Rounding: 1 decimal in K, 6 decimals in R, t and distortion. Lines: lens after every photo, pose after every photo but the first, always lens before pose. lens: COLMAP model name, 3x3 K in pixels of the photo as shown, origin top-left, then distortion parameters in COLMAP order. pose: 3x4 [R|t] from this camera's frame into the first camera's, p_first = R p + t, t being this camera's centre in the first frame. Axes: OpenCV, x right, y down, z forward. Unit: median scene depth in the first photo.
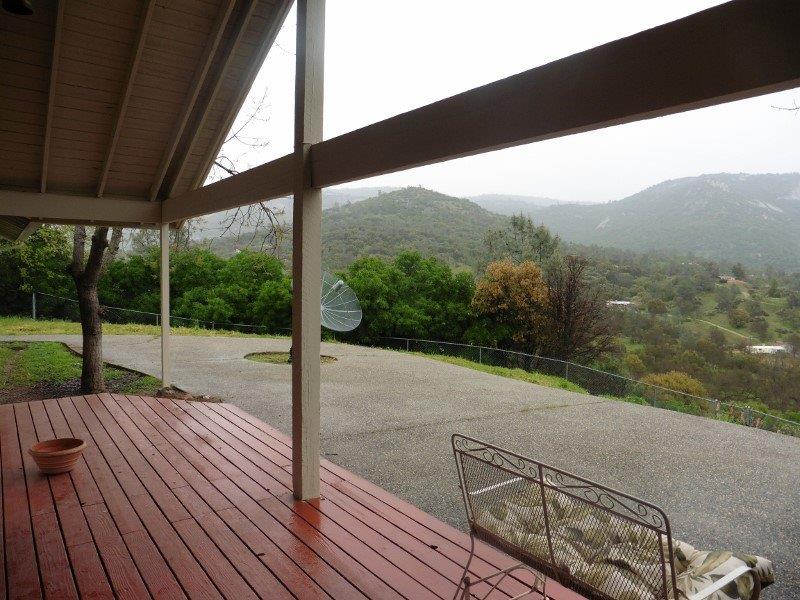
lens RADIAL K [[580.2, 0, 400.0], [0, 580.2, 300.2], [0, 0, 1]] dist [-0.063688, 0.044000]
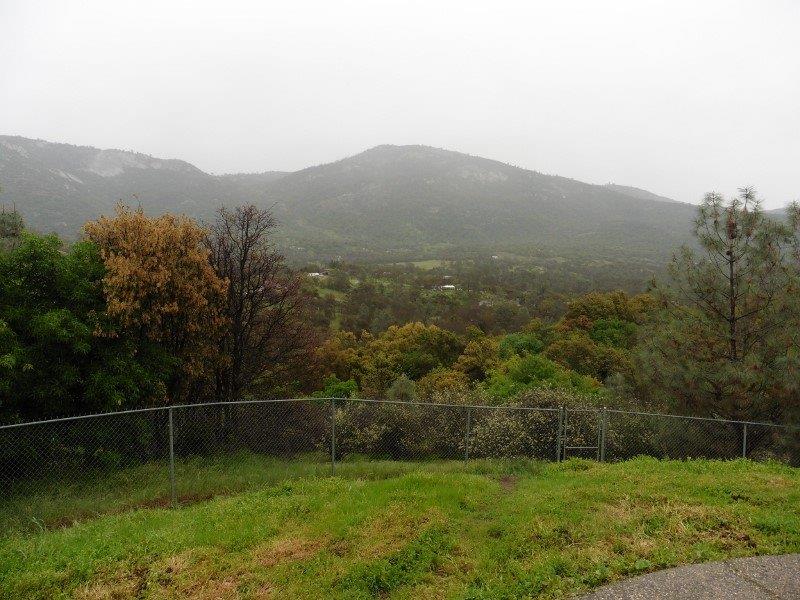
lens RADIAL K [[580.2, 0, 399.8], [0, 580.2, 299.5], [0, 0, 1]] dist [-0.063688, 0.044000]
pose [[0.453071, -0.085538, 0.887361, -0.145302], [0.039831, 0.996334, 0.075705, -0.023478], [-0.890584, 0.001044, 0.454818, 0.607426]]
